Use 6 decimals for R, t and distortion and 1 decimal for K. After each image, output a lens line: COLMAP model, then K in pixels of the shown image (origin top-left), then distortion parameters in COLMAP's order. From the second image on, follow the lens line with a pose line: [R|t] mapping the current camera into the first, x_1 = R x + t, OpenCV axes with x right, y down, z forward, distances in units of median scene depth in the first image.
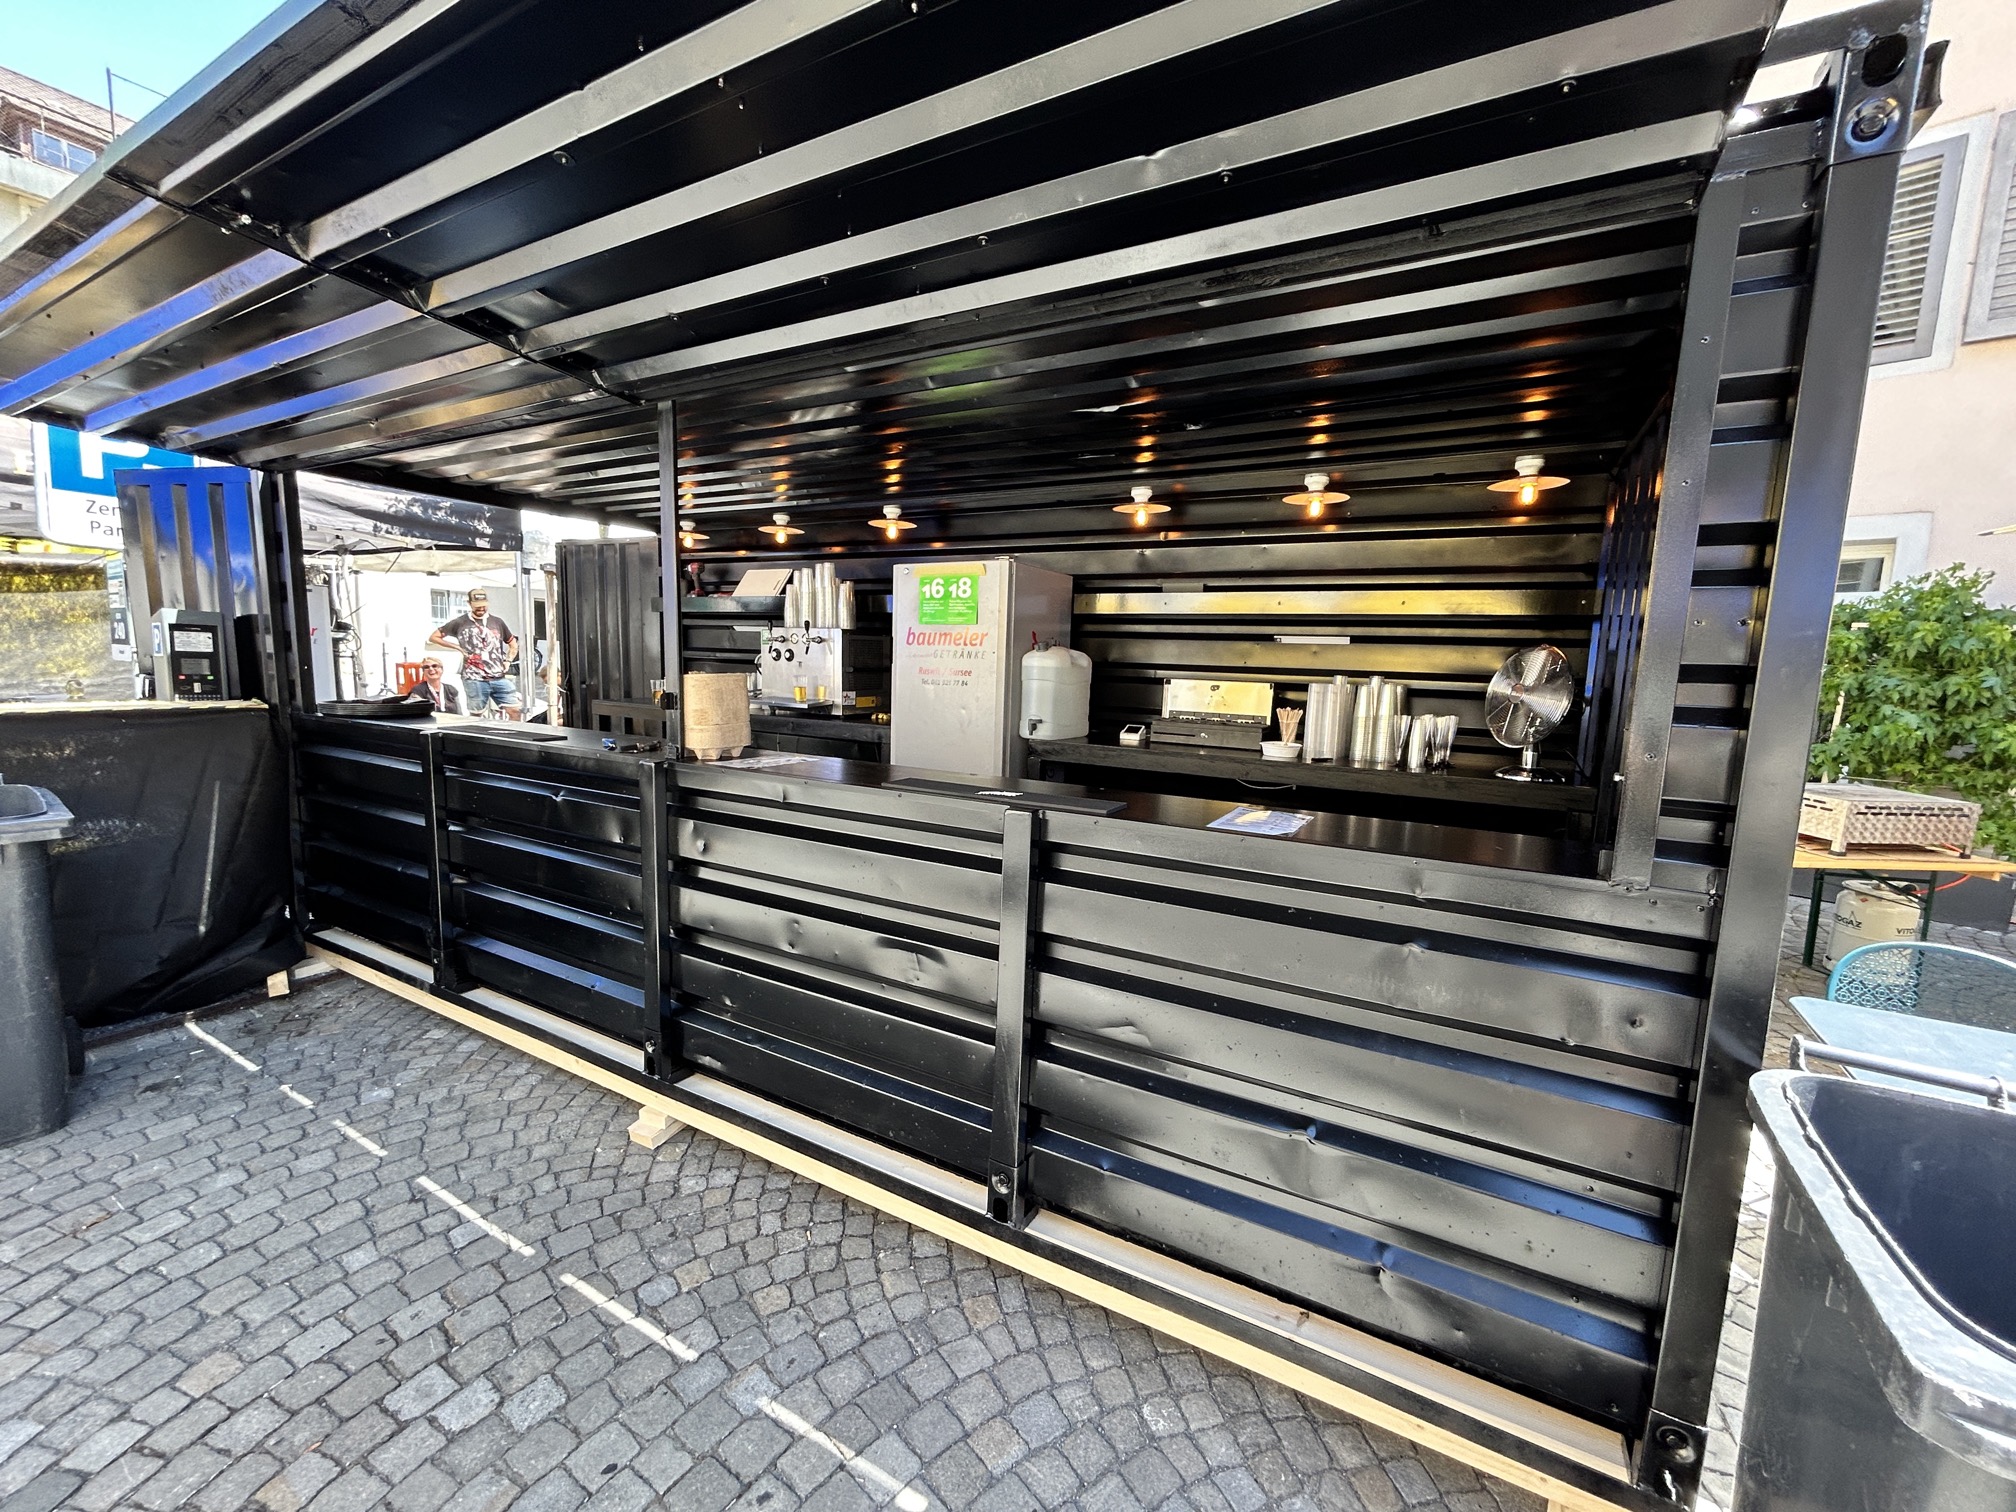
lens RADIAL K [[813.2, 0, 1010.0], [0, 813.2, 772.2], [0, 0, 1]] dist [-0.001727, 0.000403]
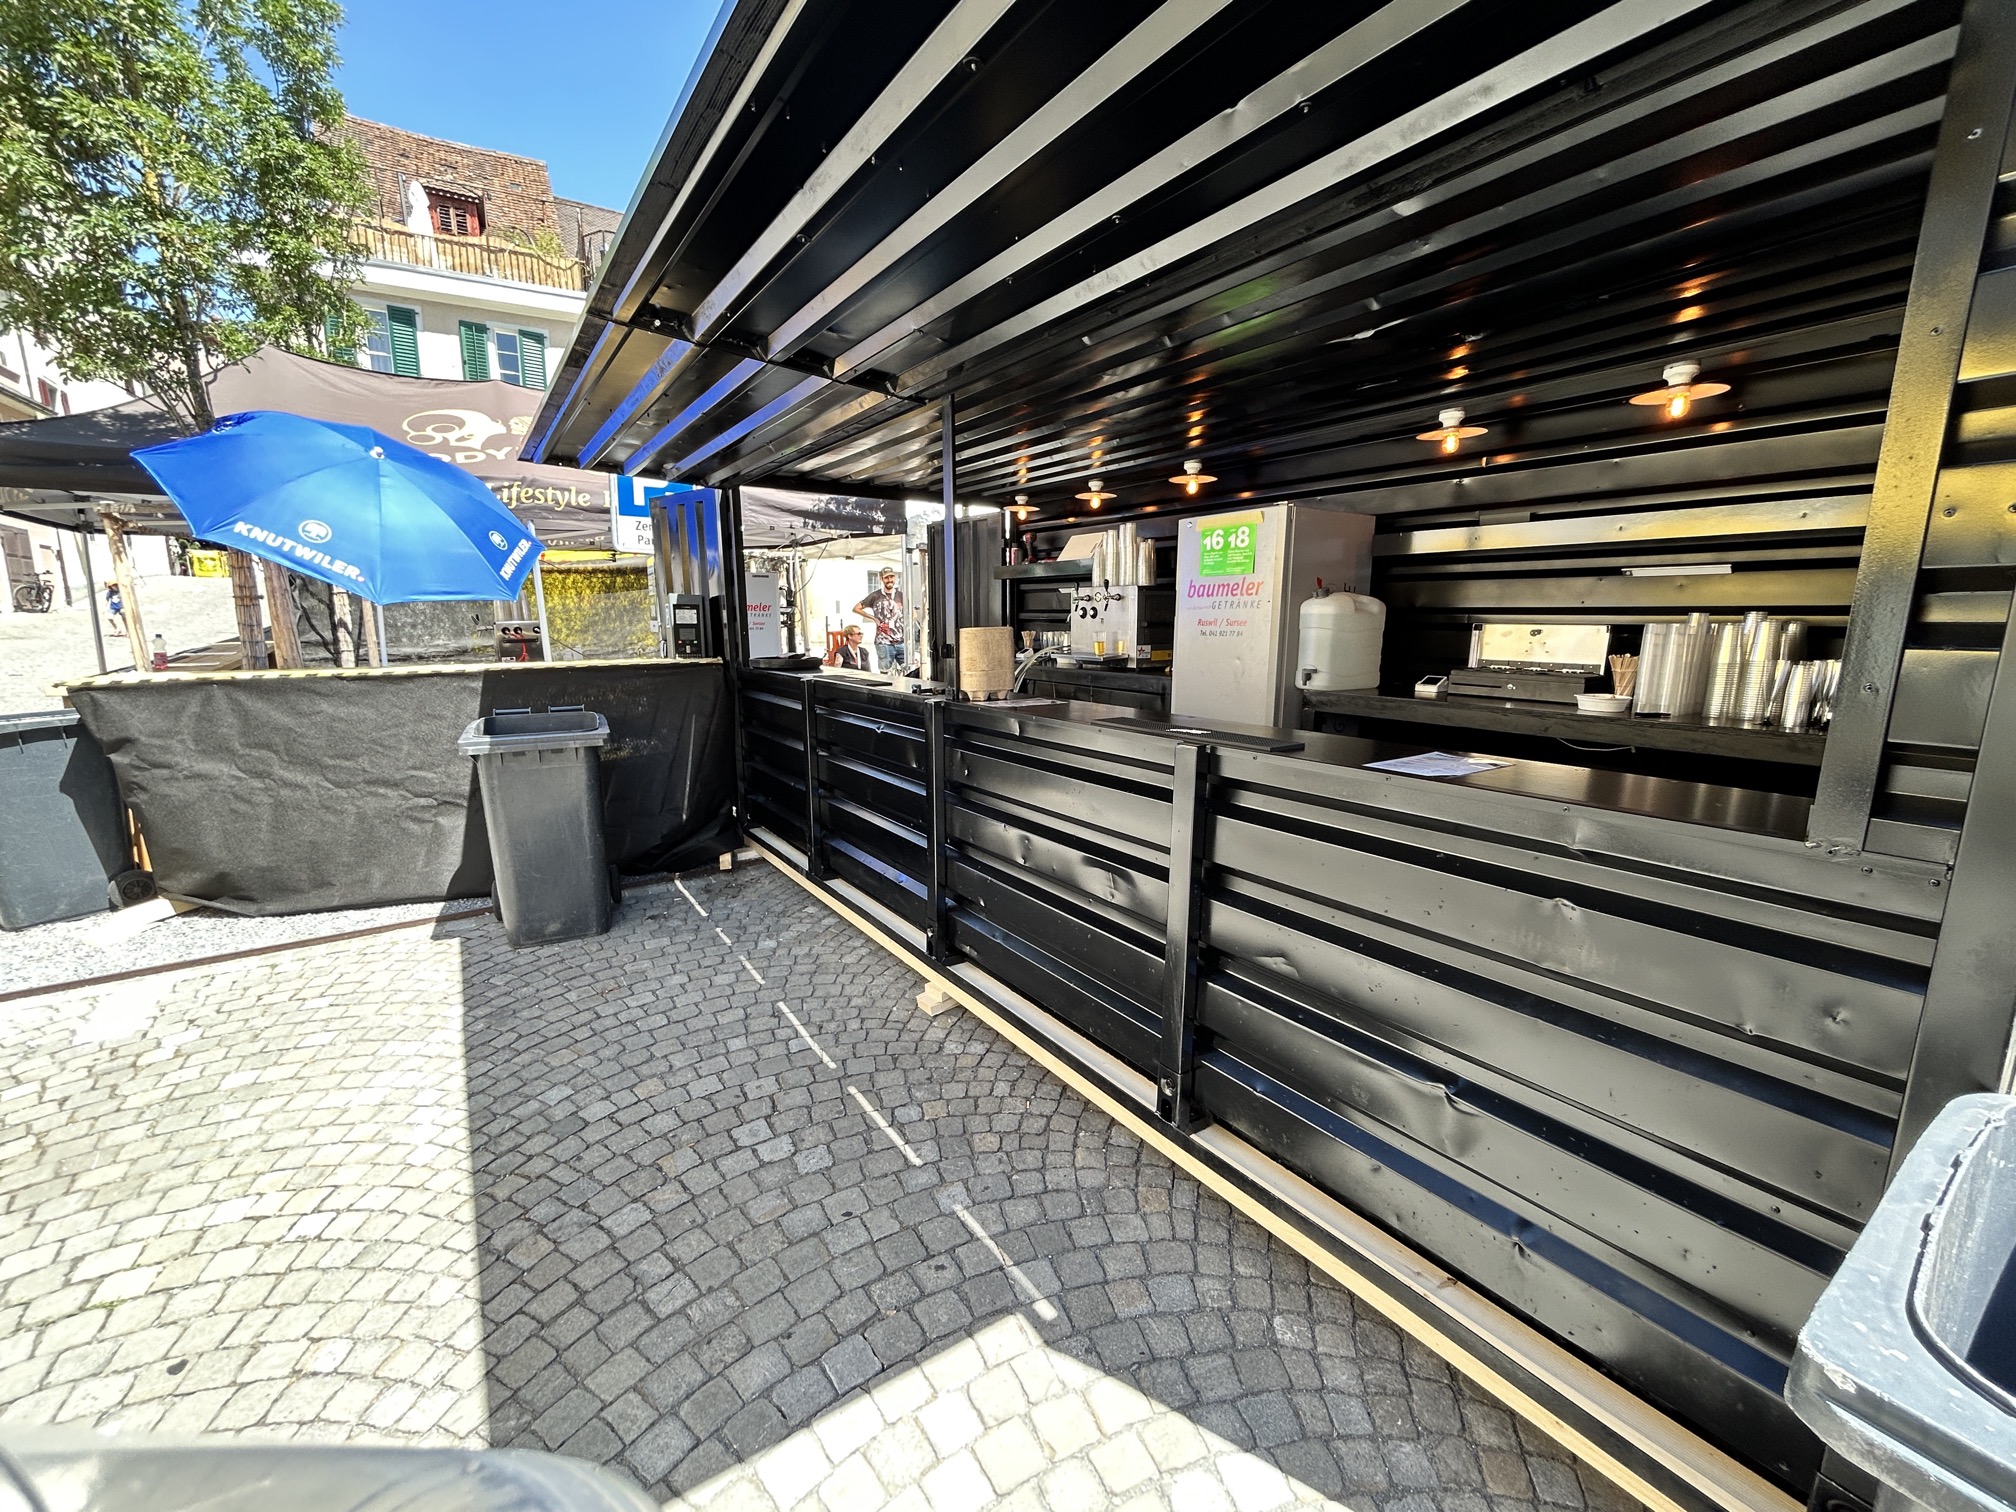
lens RADIAL K [[813.2, 0, 1007.5], [0, 813.2, 774.0], [0, 0, 1]] dist [-0.001727, 0.000403]
pose [[0.896512, 0.053376, -0.439792, 0.190707], [-0.032418, 0.997958, 0.055034, 0.024310], [0.441831, -0.035081, 0.896412, -0.046476]]
